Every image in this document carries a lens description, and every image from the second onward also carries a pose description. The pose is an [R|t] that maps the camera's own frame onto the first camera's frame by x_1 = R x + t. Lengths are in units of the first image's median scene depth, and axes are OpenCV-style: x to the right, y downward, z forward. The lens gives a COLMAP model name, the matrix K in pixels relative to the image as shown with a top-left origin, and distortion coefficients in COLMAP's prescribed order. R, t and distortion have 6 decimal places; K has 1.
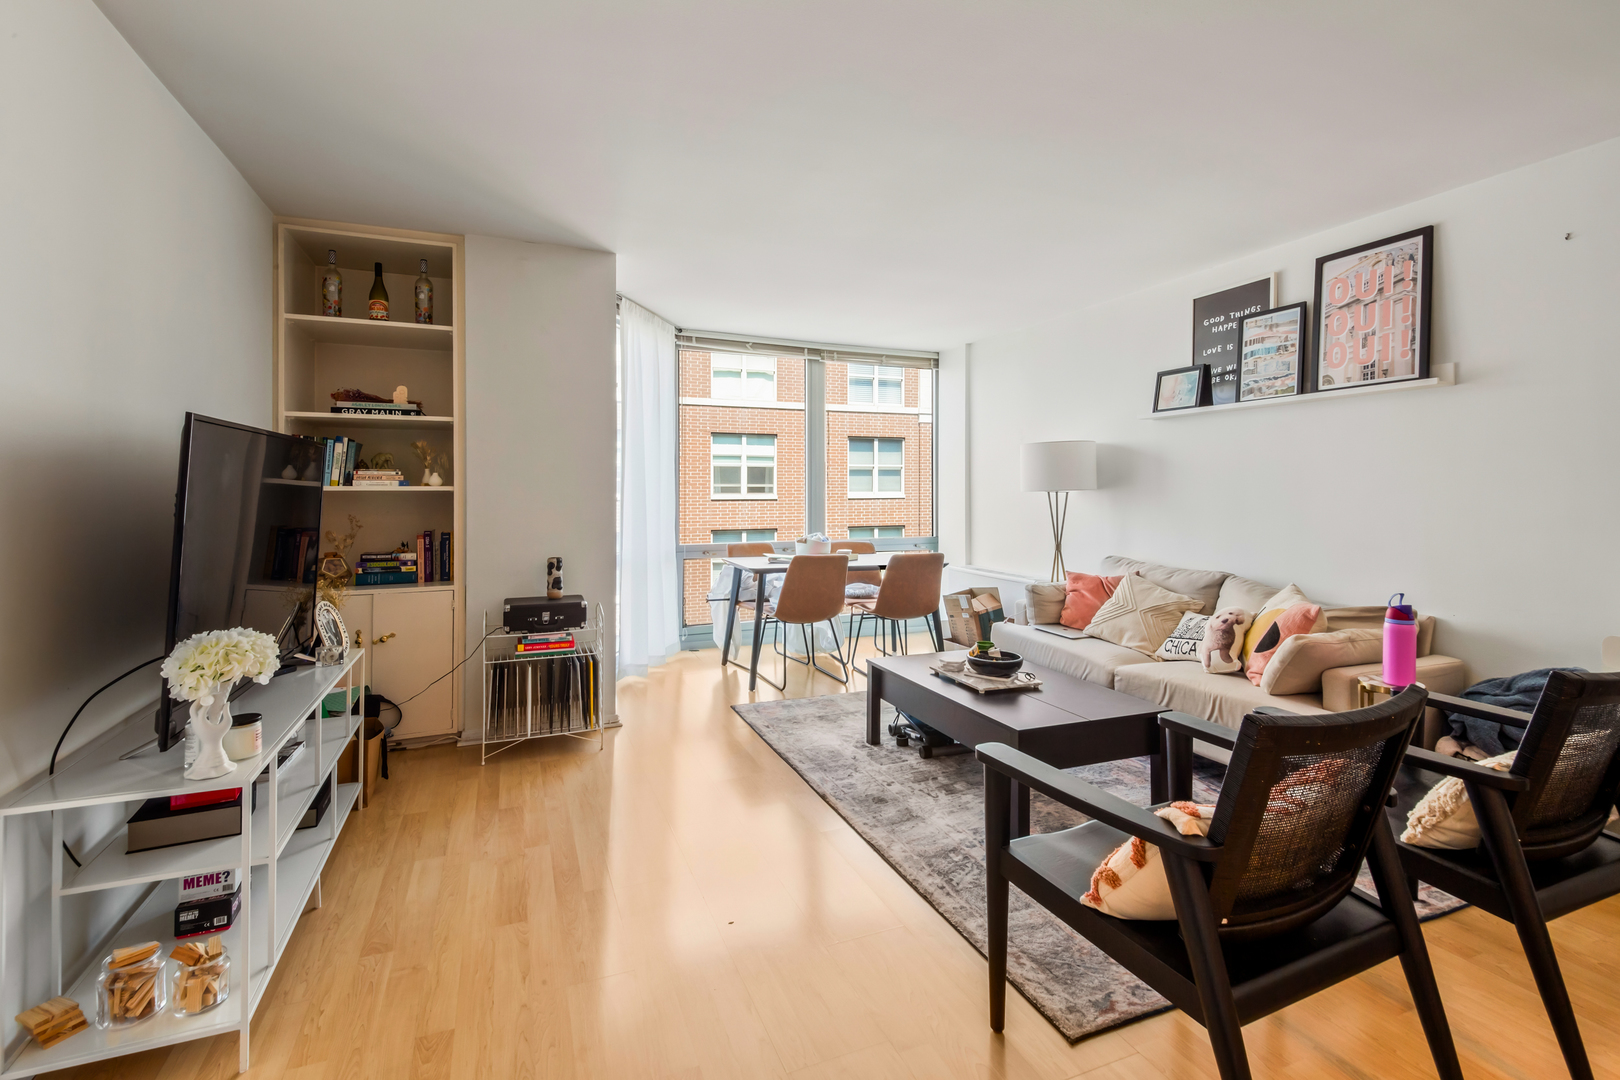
lens RADIAL K [[741.3, 0, 814.5], [0, 741.3, 498.7], [0, 0, 1]] dist [0.005795, -0.002884]
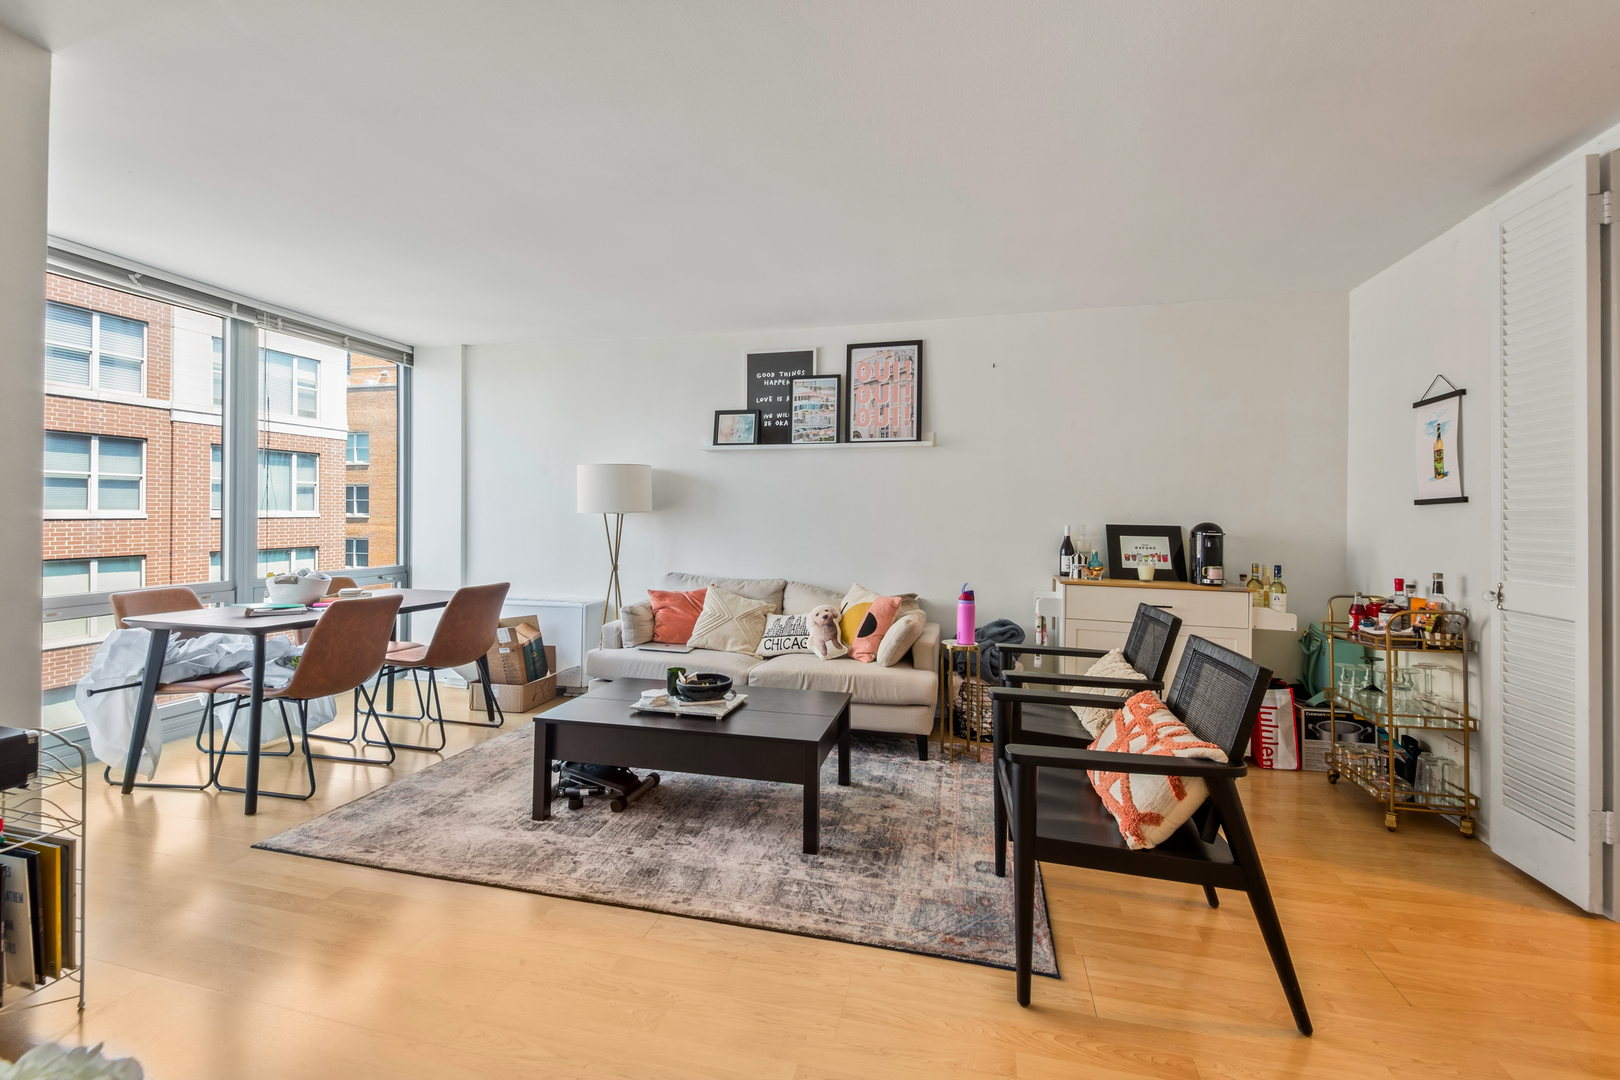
lens RADIAL K [[678.7, 0, 807.5], [0, 678.7, 516.9], [0, 0, 1]] dist [0.018388, -0.002563]
pose [[0.585588, 0.003453, 0.810602, -0.355658], [-0.000437, 0.999992, -0.003944, -0.001186], [-0.810609, 0.001955, 0.585585, 0.309145]]
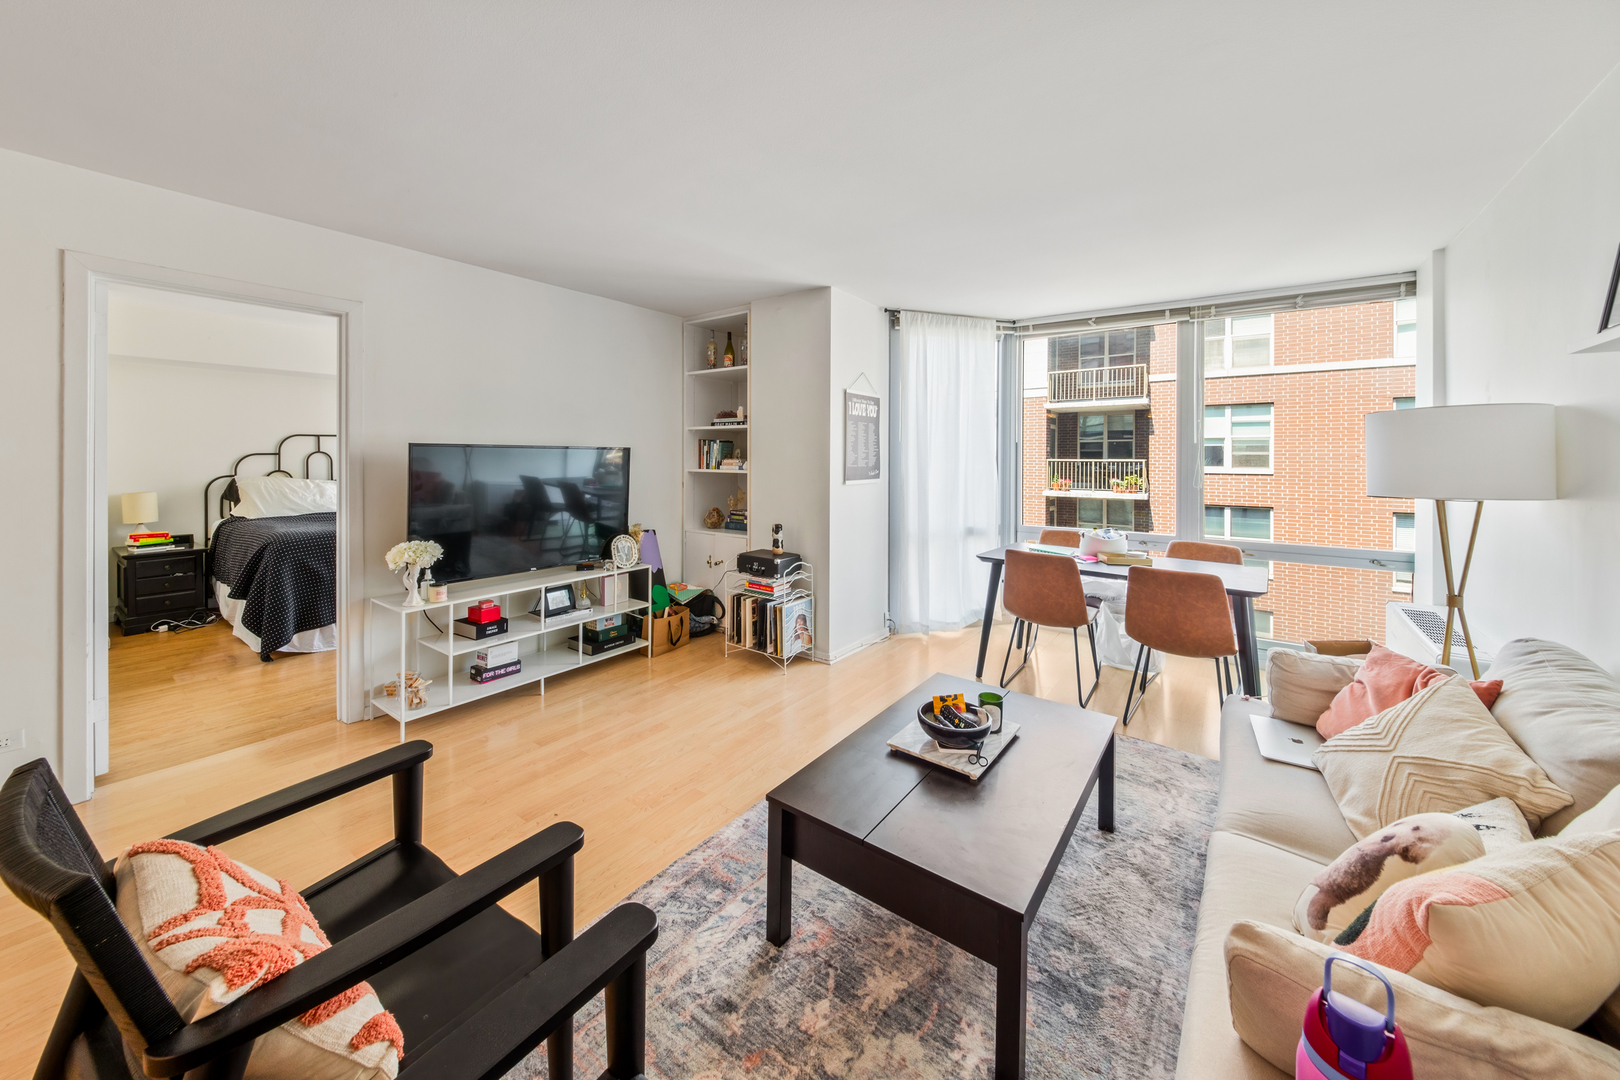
lens RADIAL K [[579.3, 0, 806.0], [0, 579.3, 461.9], [0, 0, 1]] dist [-0.012971, -0.001116]
pose [[0.506861, 0.008359, -0.861987, 0.576150], [-0.014810, 0.999890, 0.000989, -0.036168], [0.861900, 0.012265, 0.506929, 0.494538]]
